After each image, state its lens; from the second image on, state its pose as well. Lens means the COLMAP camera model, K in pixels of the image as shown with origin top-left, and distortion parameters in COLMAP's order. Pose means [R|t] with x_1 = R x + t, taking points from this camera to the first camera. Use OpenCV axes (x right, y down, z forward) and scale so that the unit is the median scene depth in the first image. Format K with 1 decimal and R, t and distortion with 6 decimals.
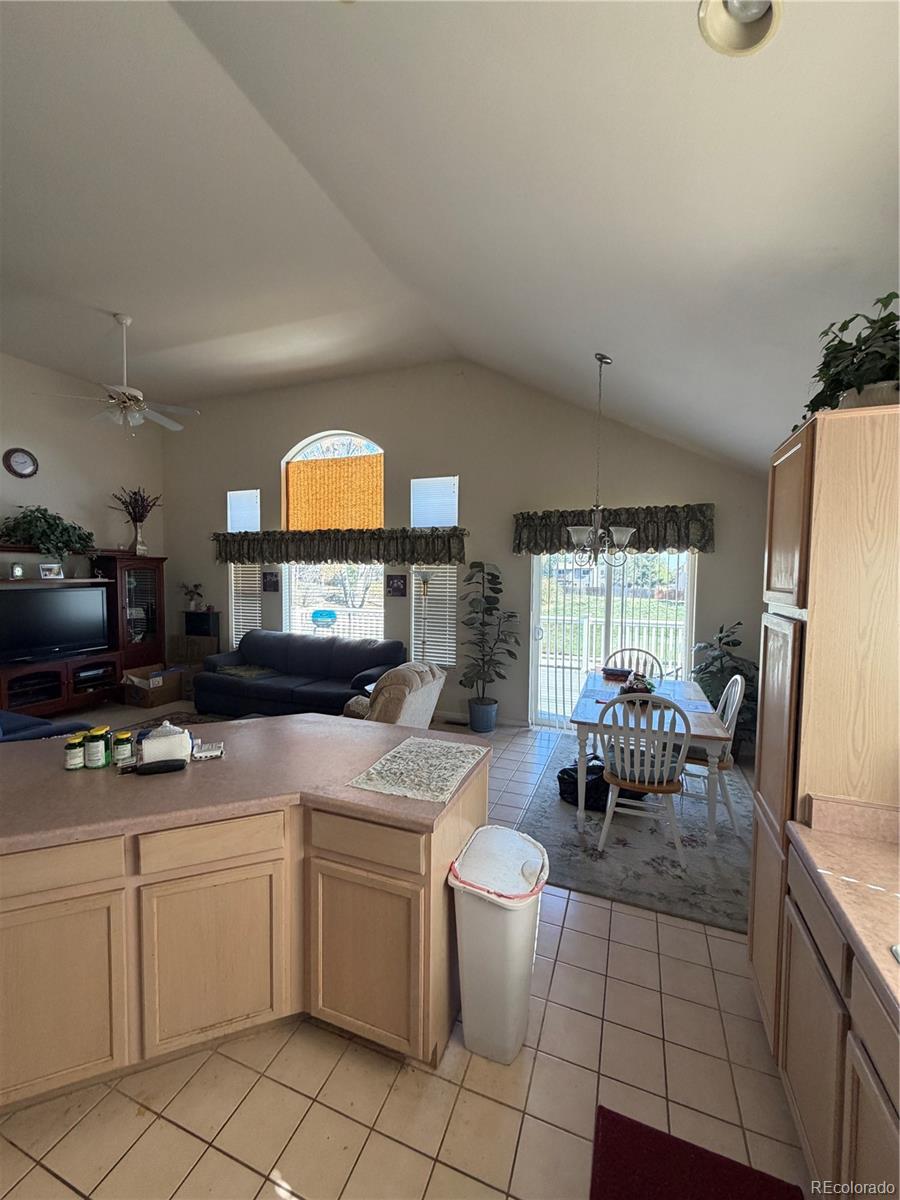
lens RADIAL K [[479.5, 0, 449.1], [0, 479.5, 594.0], [0, 0, 1]] dist [0.000591, 0.000307]
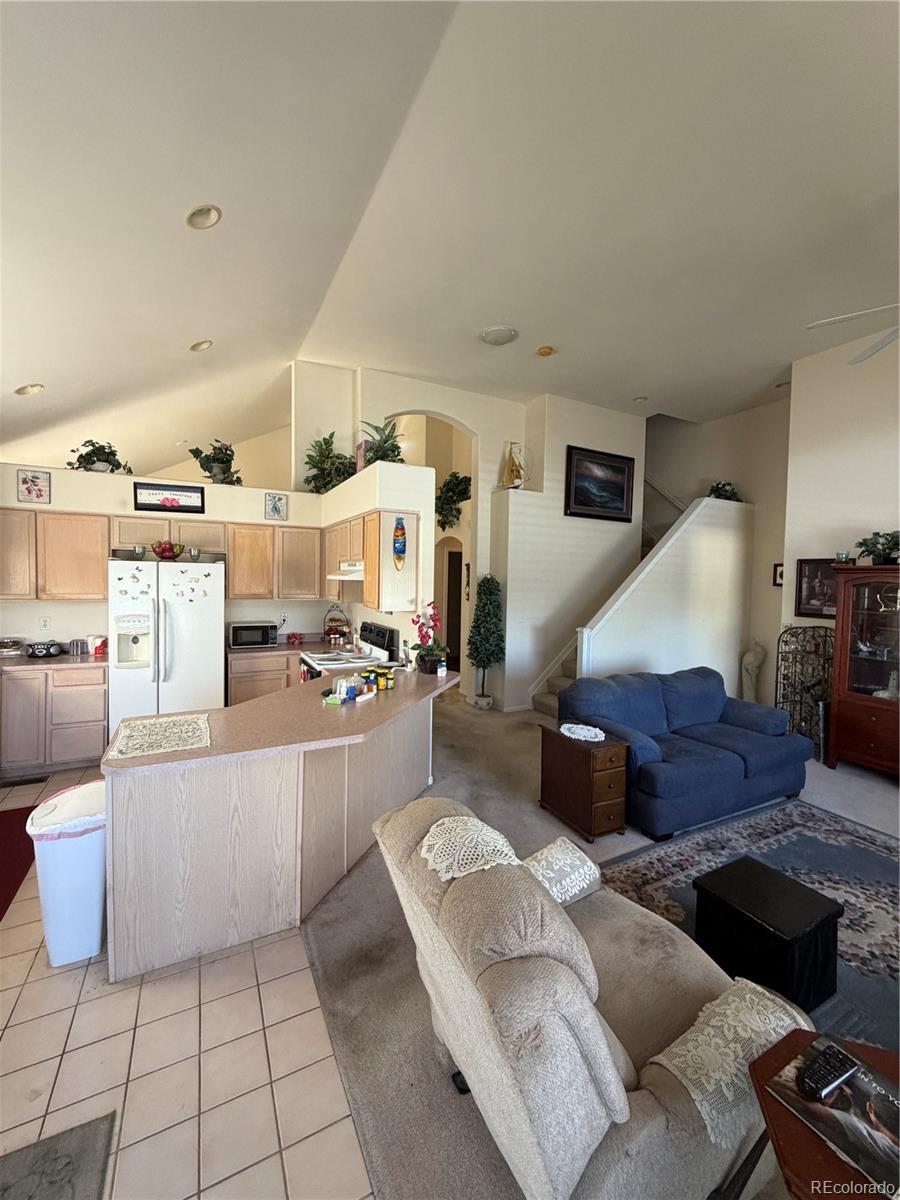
lens RADIAL K [[479.5, 0, 448.6], [0, 479.5, 594.3], [0, 0, 1]] dist [0.000591, 0.000307]
pose [[-0.658515, 0.006079, -0.752543, 0.131129], [-0.060704, 0.996280, 0.061167, -0.034613], [0.750115, 0.085962, -0.655696, 0.798330]]
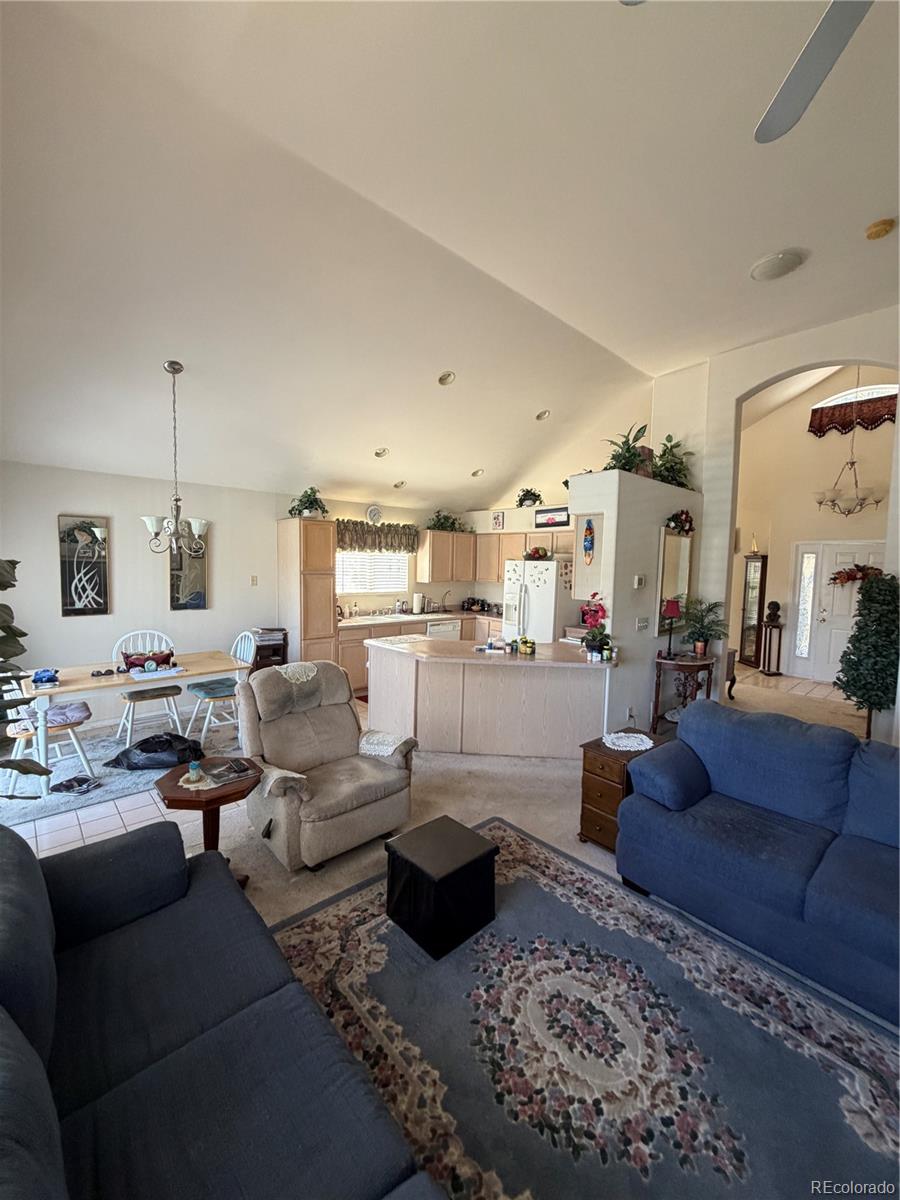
lens RADIAL K [[479.5, 0, 449.7], [0, 479.5, 594.5], [0, 0, 1]] dist [0.000591, 0.000307]
pose [[-0.896245, -0.059760, 0.439515, -0.489290], [-0.009516, 0.993245, 0.115646, -0.063967], [-0.443457, 0.099465, -0.890759, 1.109830]]
